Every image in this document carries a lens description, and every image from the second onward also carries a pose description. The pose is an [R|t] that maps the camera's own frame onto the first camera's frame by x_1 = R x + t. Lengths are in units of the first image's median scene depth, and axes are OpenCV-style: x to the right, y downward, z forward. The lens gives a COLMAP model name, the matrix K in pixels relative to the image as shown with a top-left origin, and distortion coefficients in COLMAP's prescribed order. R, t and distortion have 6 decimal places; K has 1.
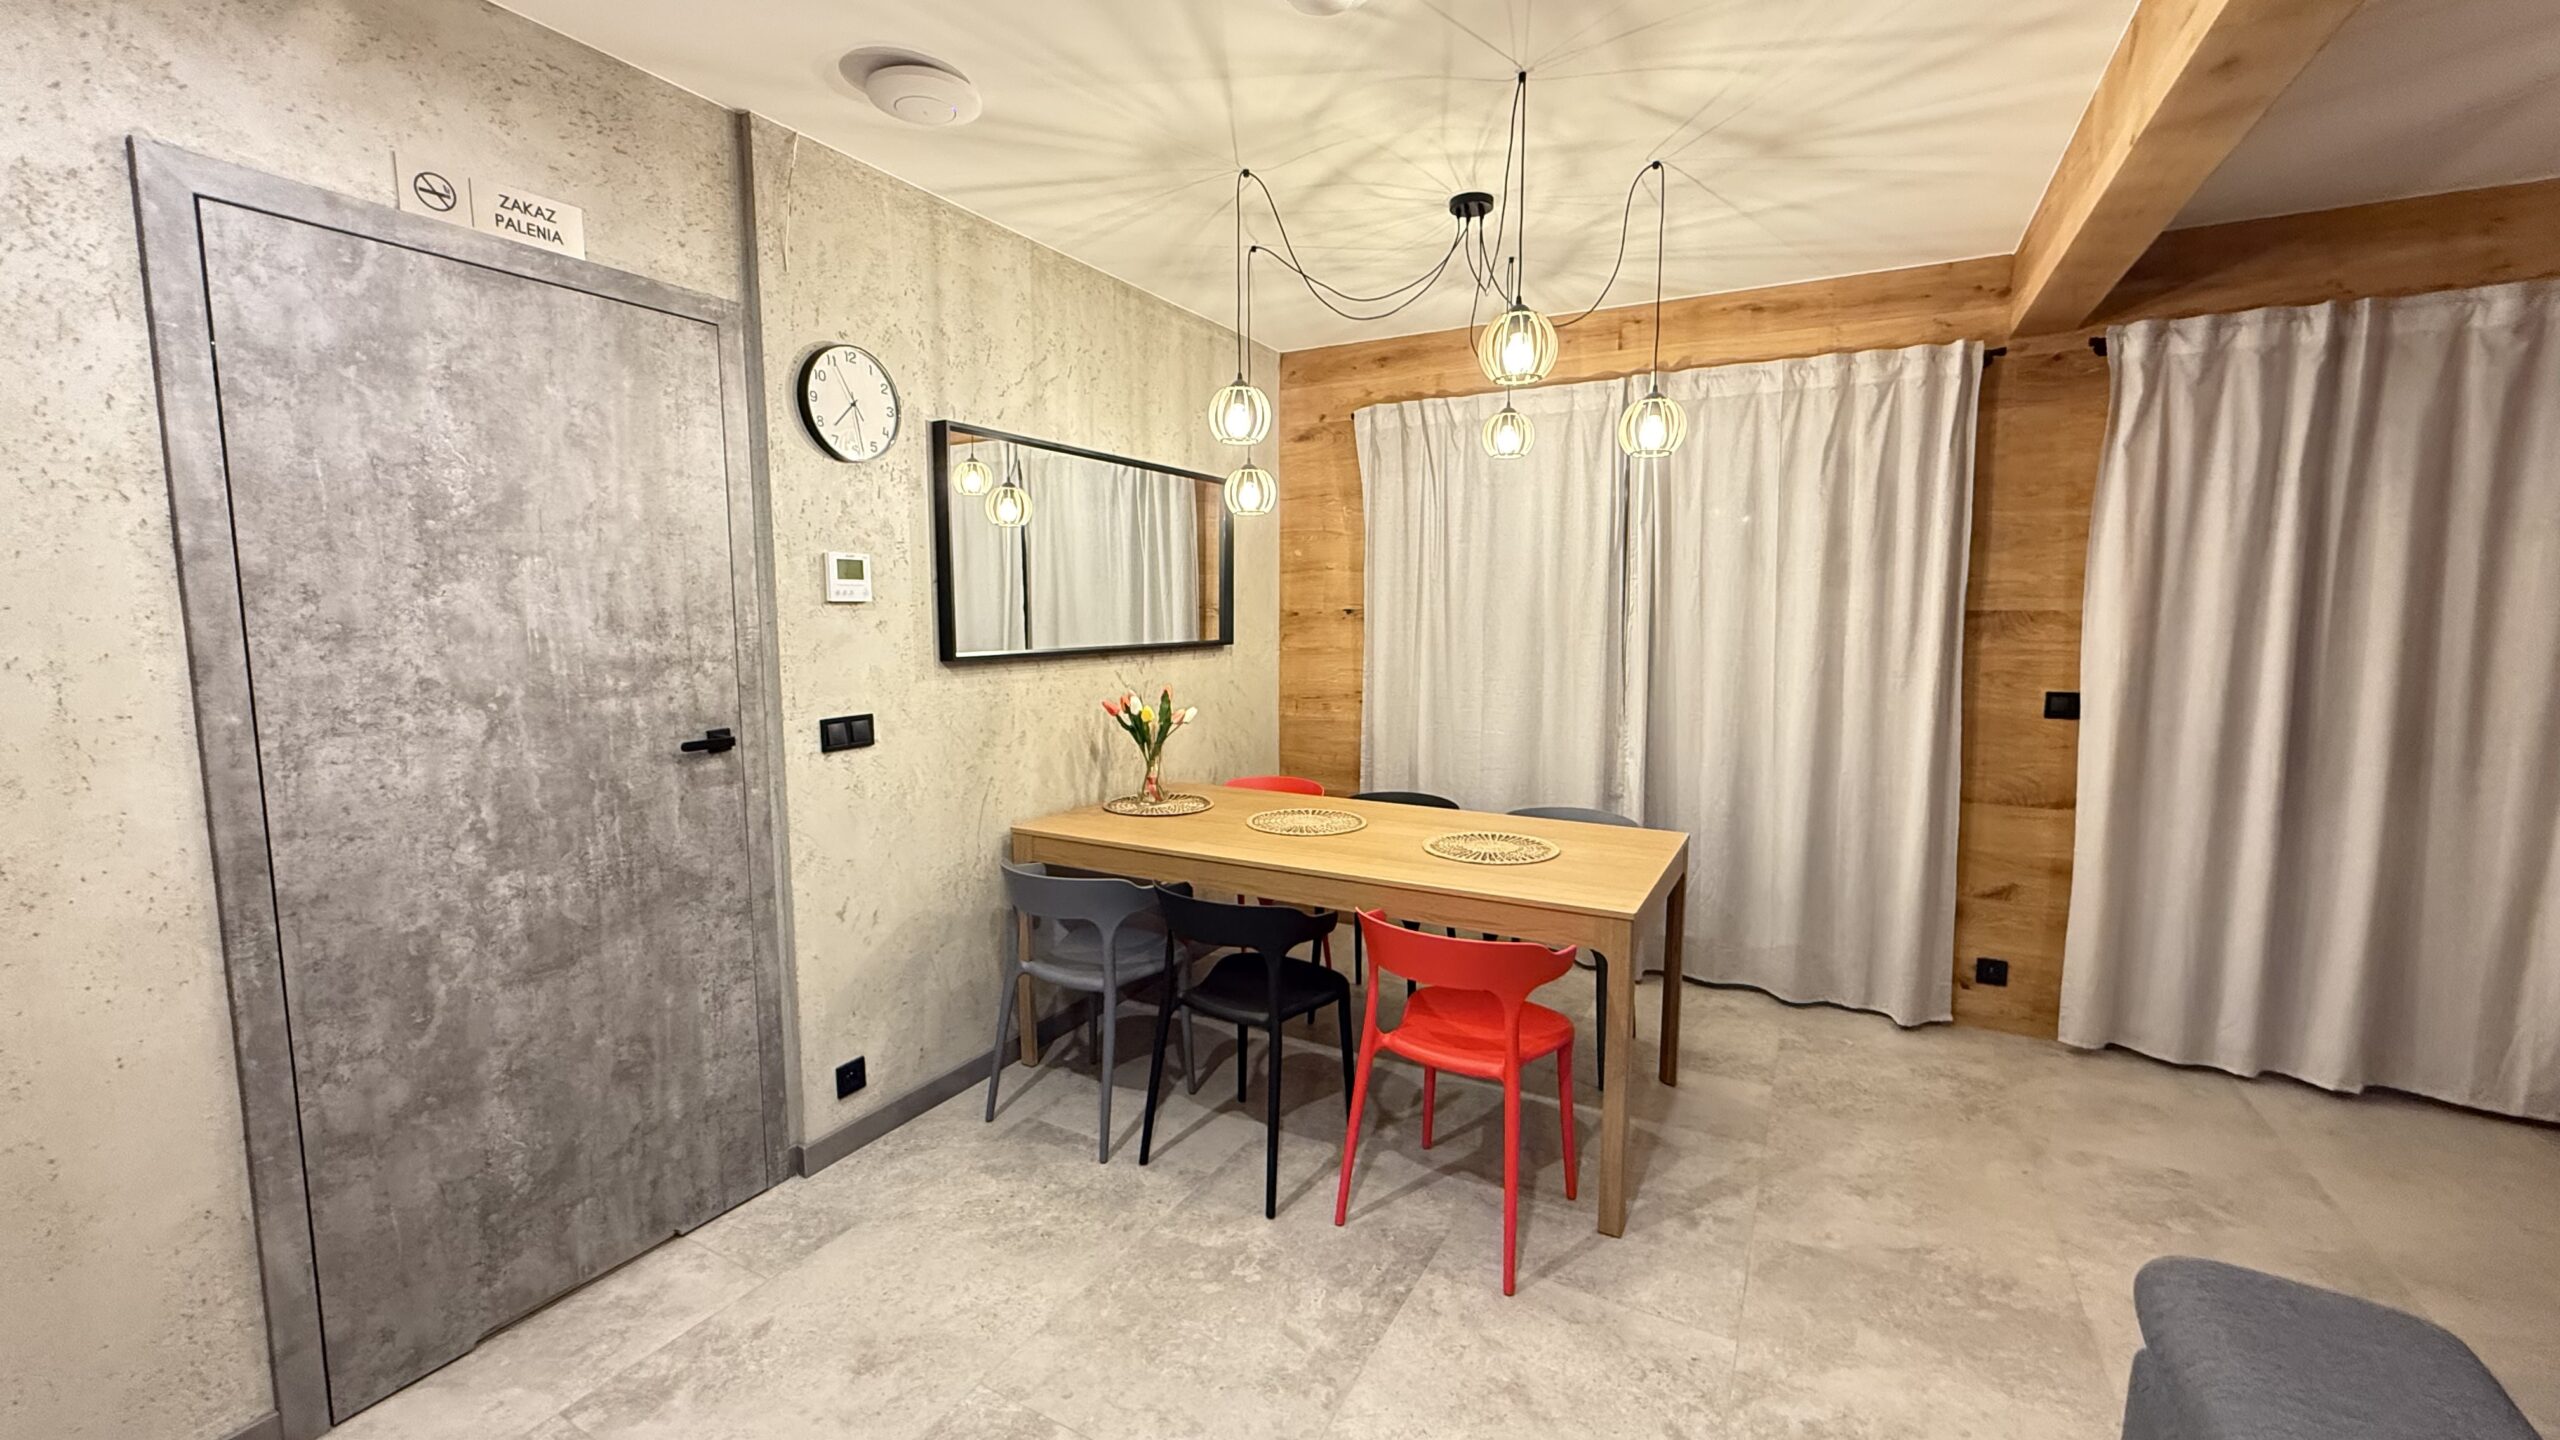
lens RADIAL K [[1015.1, 0, 1270.3], [0, 1015.1, 708.6], [0, 0, 1]] dist [-0.001453, 0.000667]
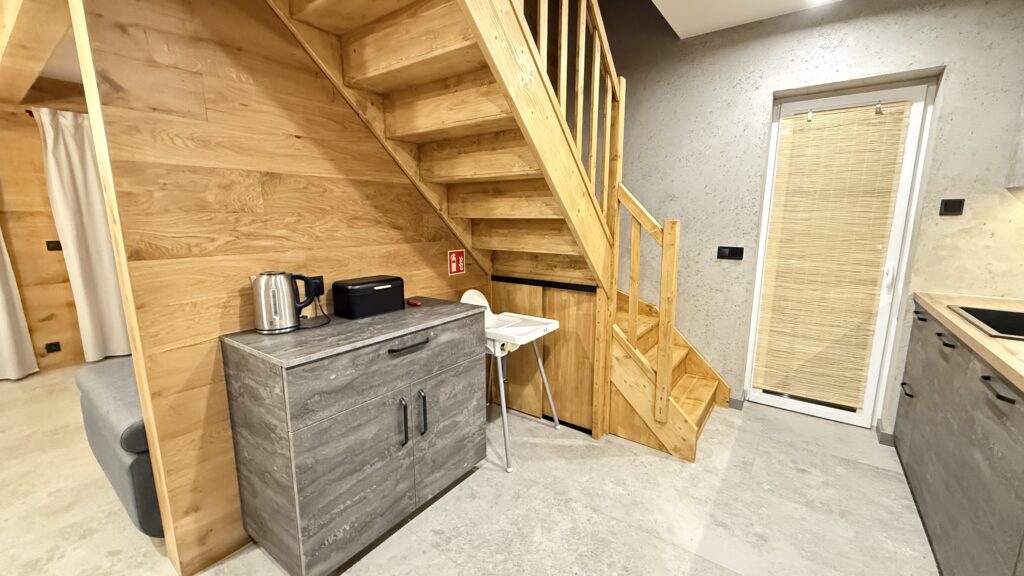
lens RADIAL K [[406.0, 0, 506.6], [0, 406.0, 287.5], [0, 0, 1]] dist [-0.001453, 0.000667]
pose [[0.133433, -0.178055, 0.974932, -0.152873], [0.103954, 0.980816, 0.164902, 0.053279], [-0.985591, 0.079345, 0.149383, -0.370570]]
